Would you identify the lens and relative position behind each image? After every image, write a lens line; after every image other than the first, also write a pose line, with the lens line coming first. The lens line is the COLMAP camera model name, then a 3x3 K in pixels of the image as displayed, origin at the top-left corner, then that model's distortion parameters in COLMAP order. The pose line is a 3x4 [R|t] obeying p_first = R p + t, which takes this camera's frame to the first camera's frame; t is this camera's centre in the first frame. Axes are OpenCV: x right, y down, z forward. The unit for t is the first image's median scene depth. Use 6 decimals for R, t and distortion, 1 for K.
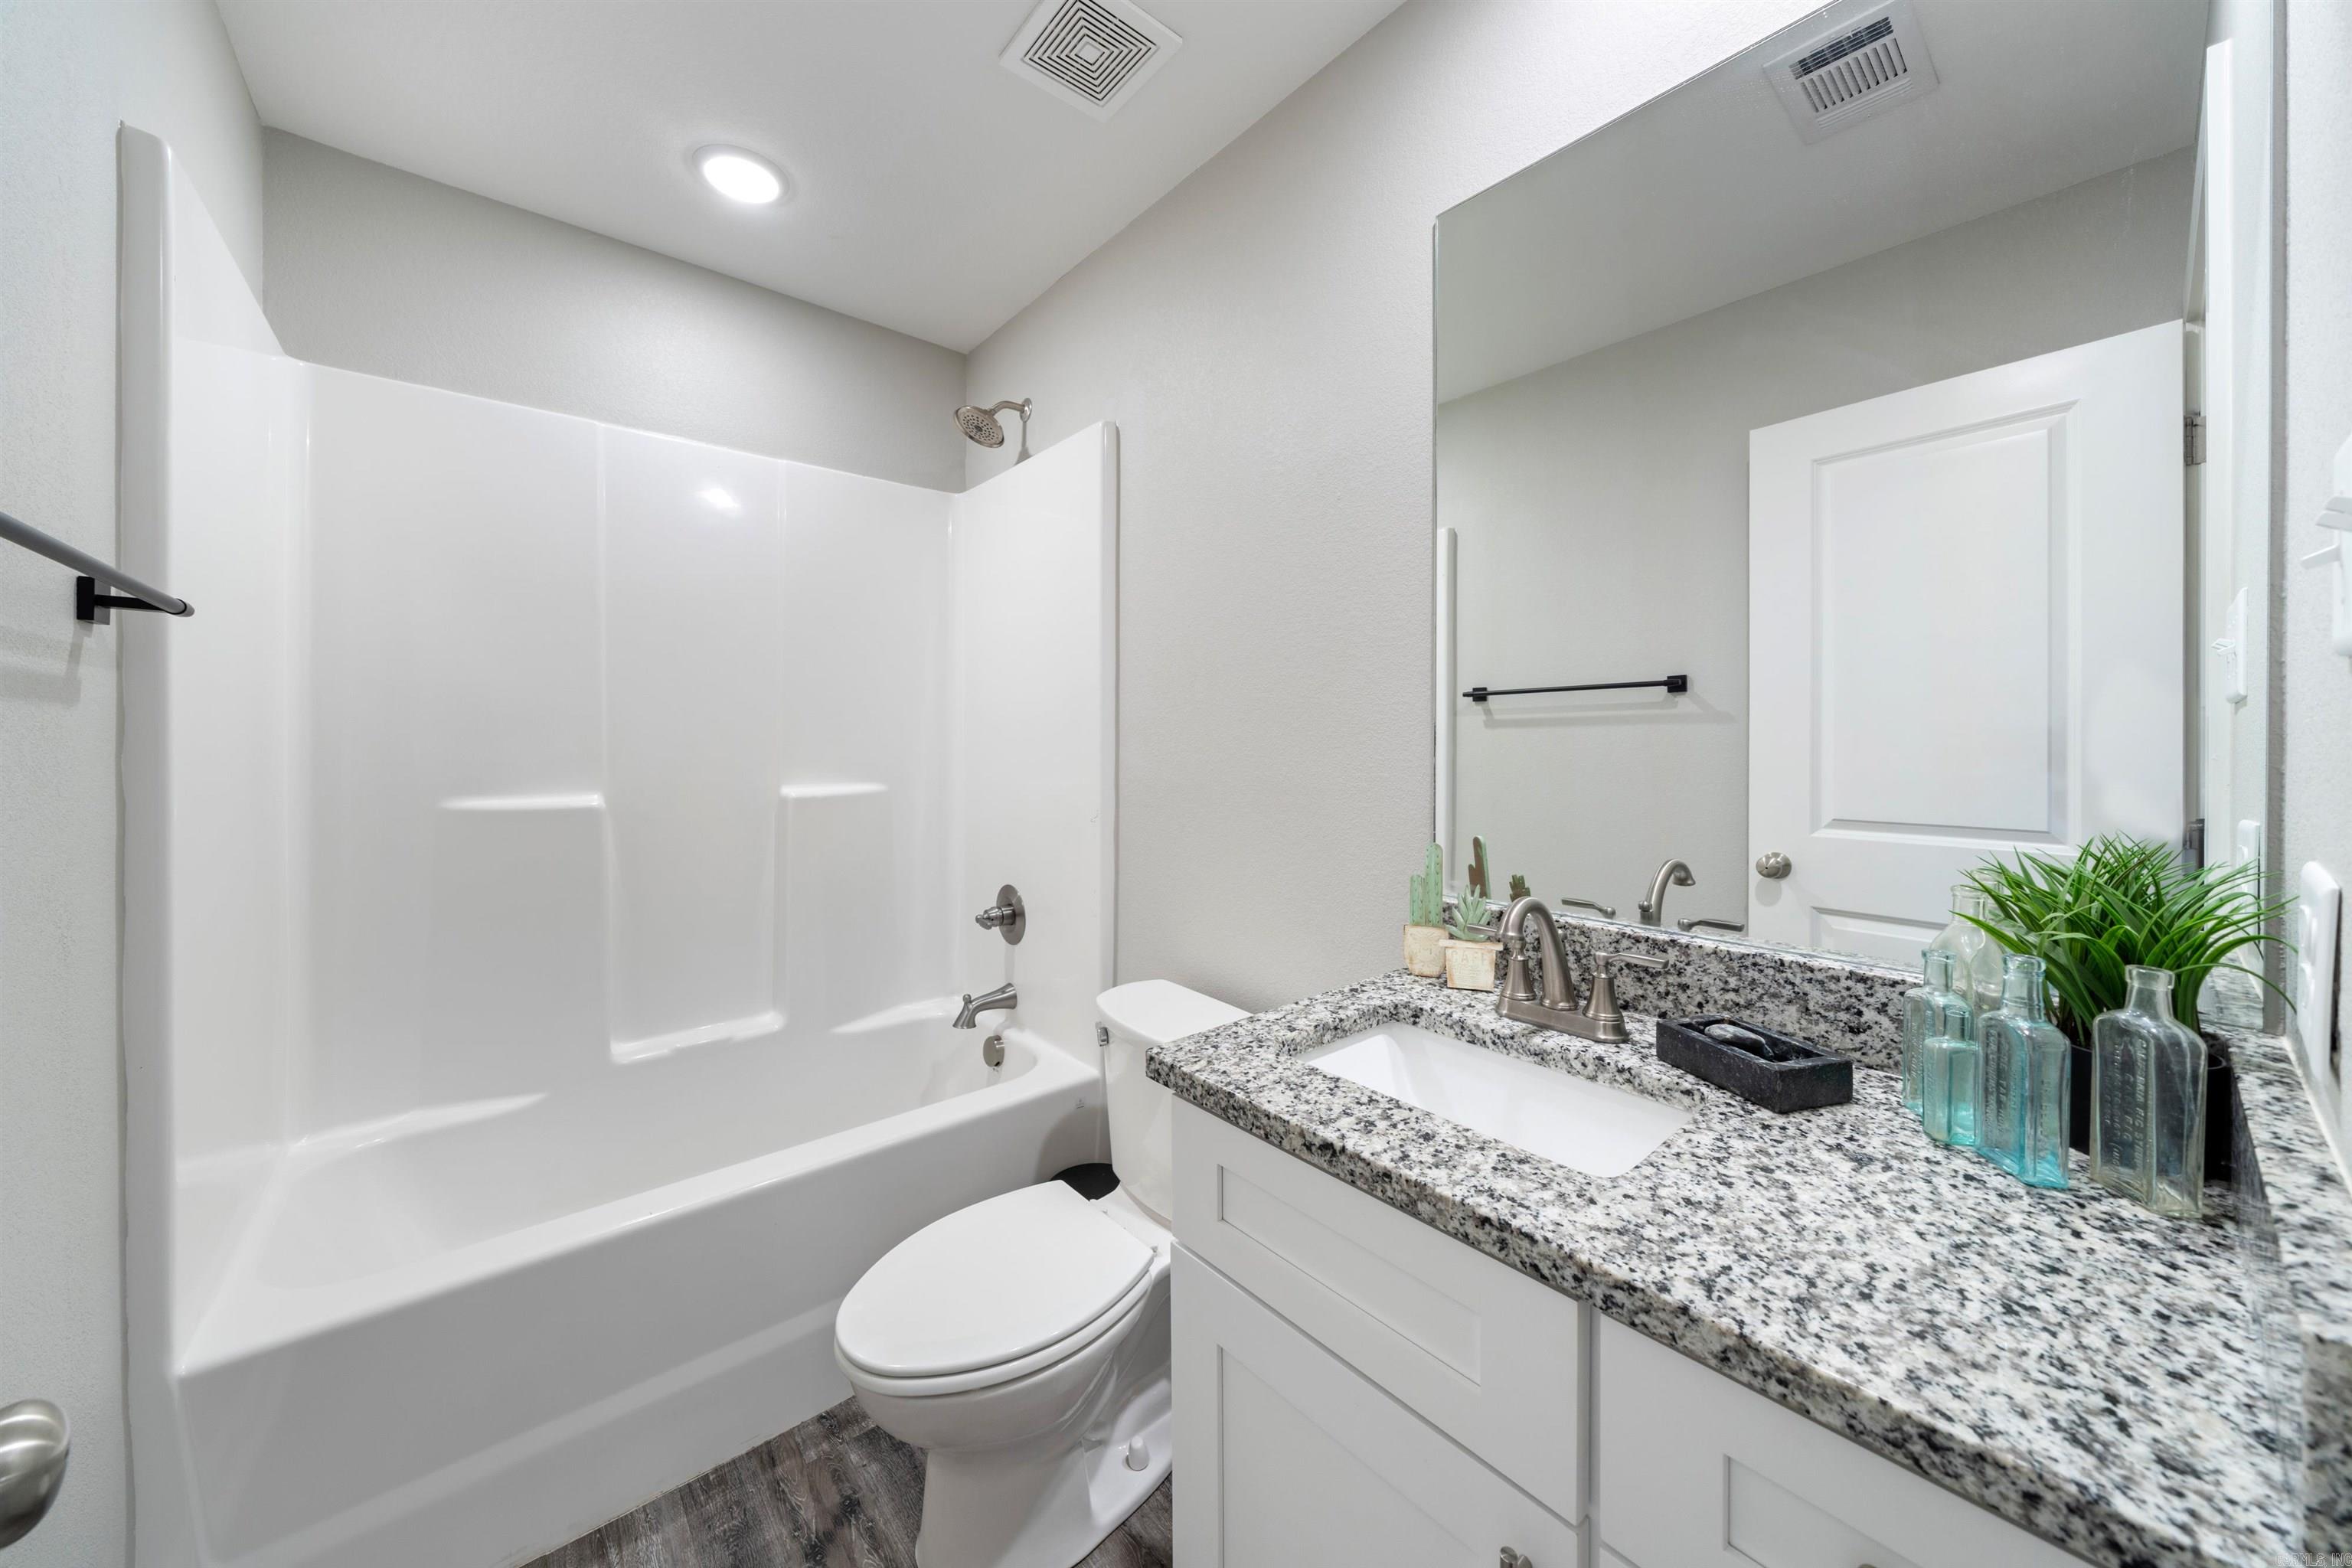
lens RADIAL K [[825.6, 0, 1170.4], [0, 825.6, 767.4], [0, 0, 1]] dist [-0.002712, -0.000236]
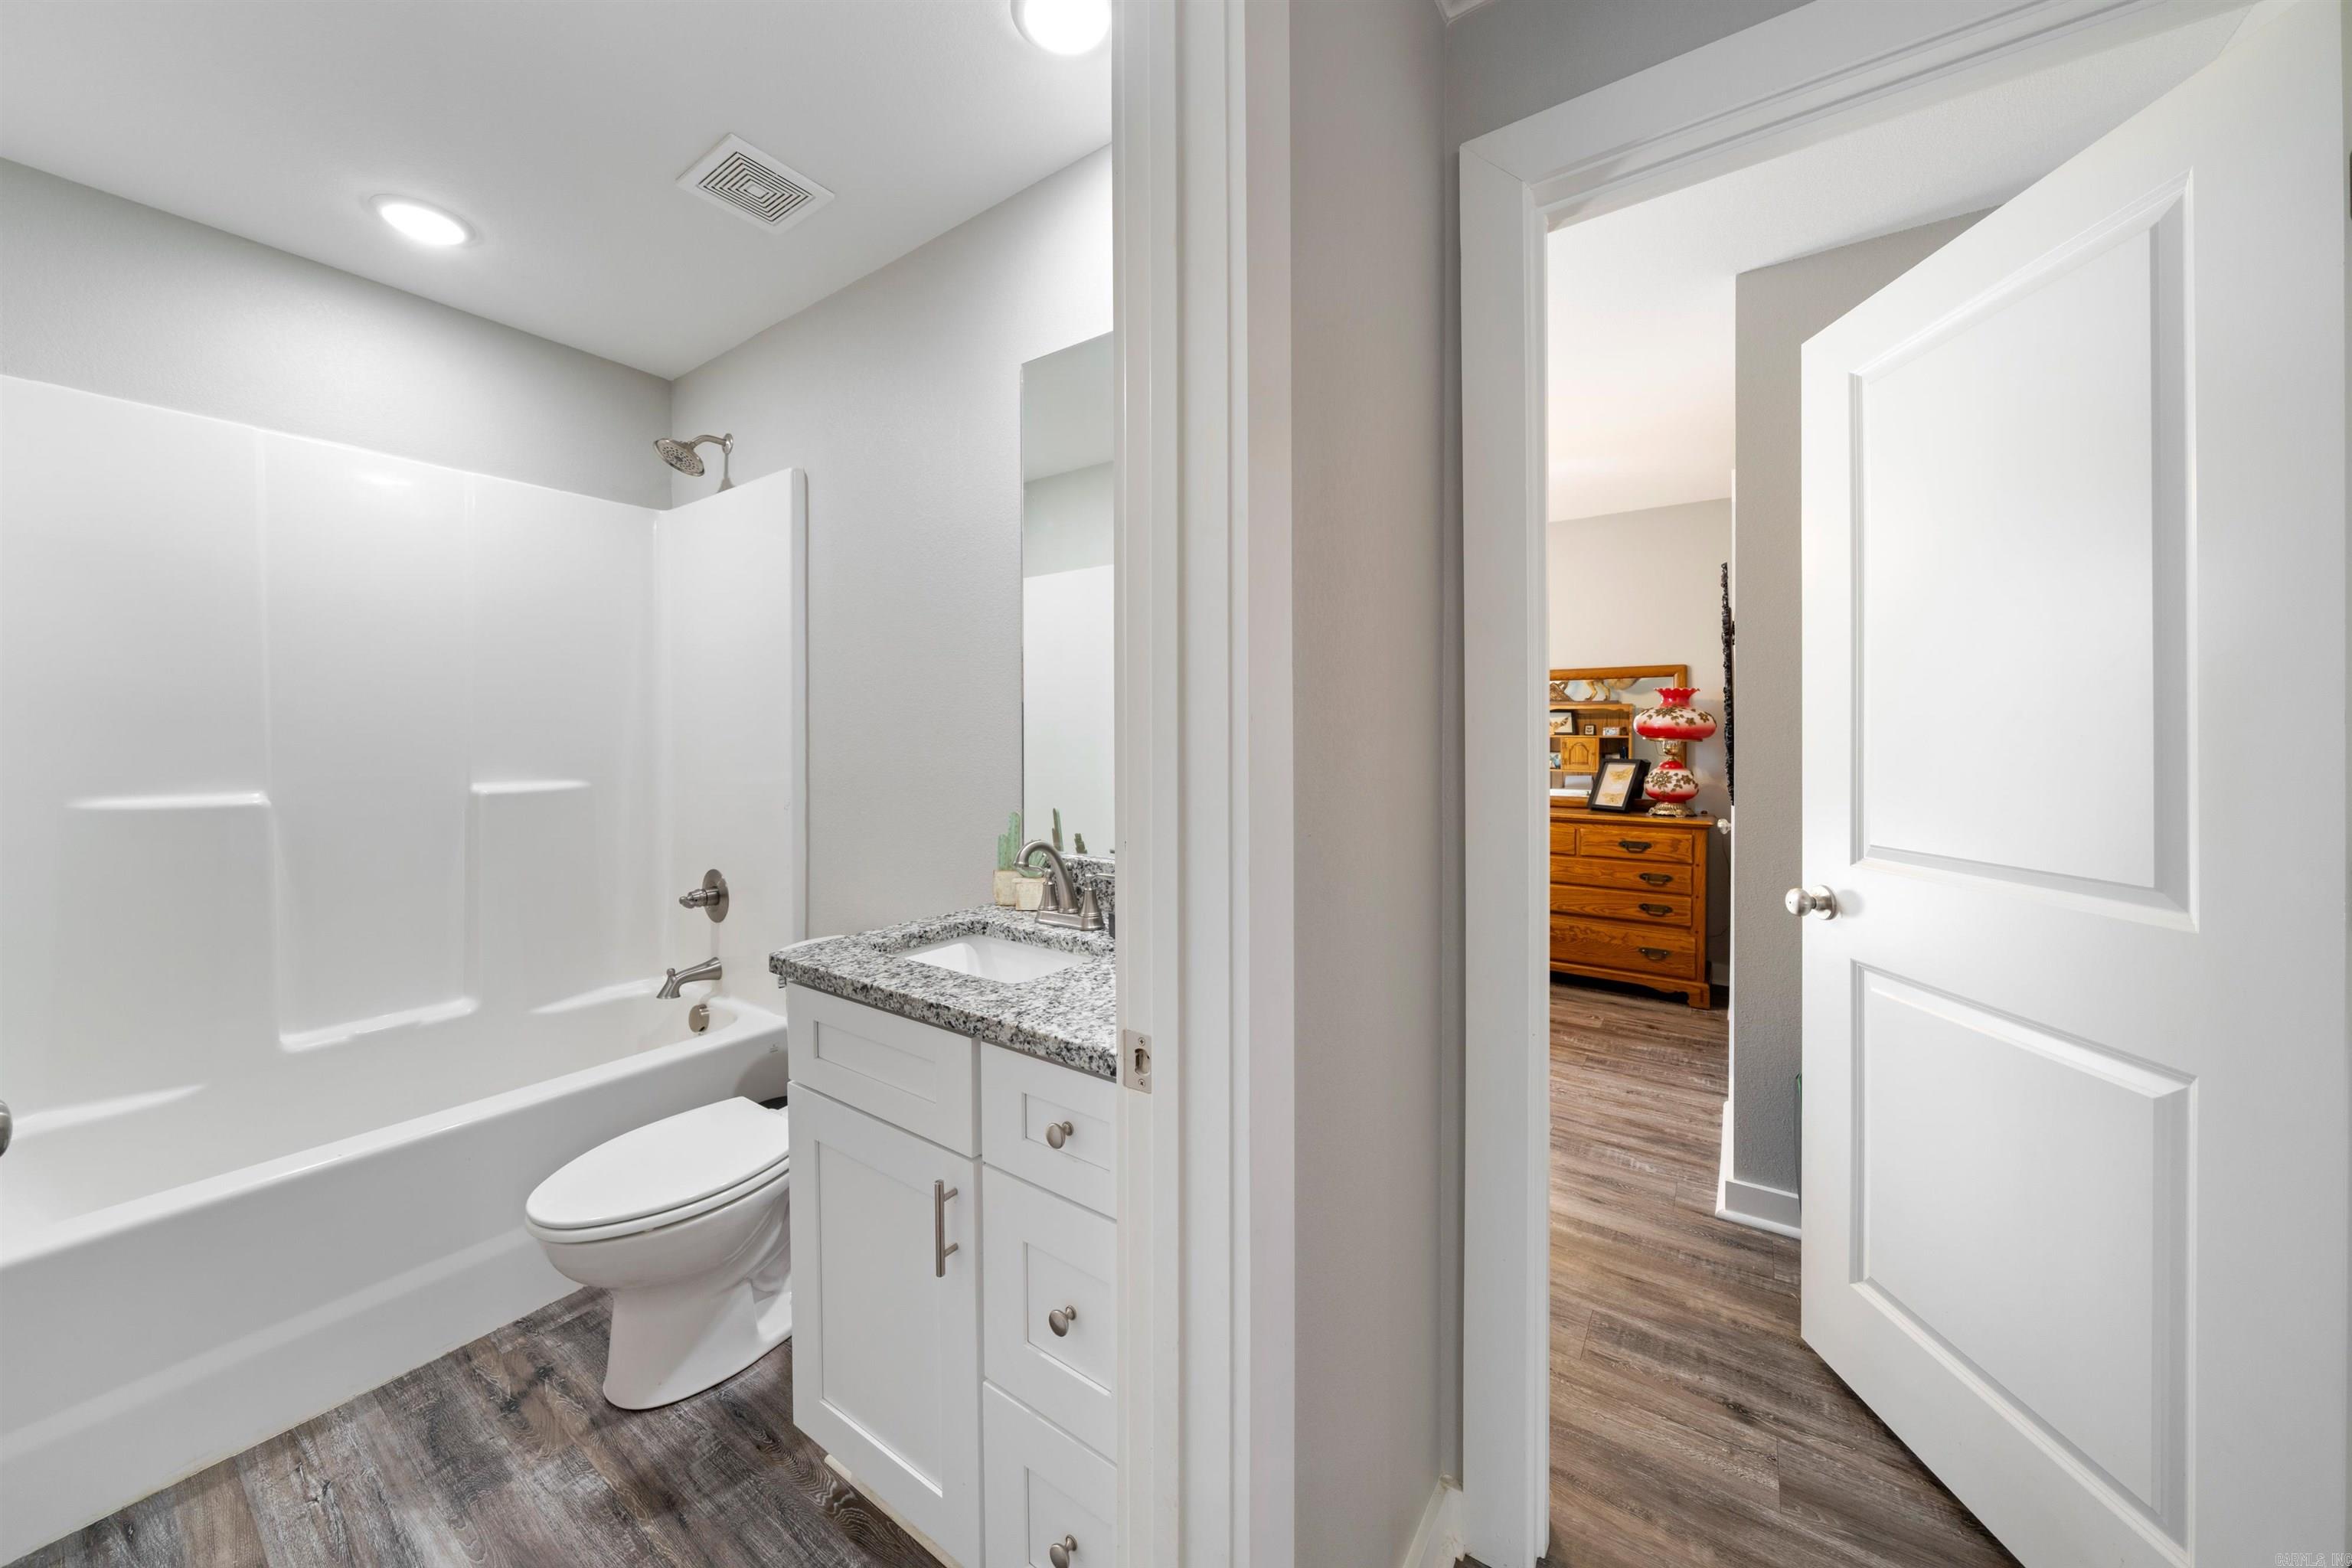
lens RADIAL K [[825.6, 0, 1170.4], [0, 825.6, 767.4], [0, 0, 1]] dist [-0.002712, -0.000236]
pose [[0.965977, -0.008558, 0.258487, 0.193149], [0.008330, 0.999963, 0.001979, 0.012565], [-0.258494, 0.000242, 0.966013, -0.402643]]
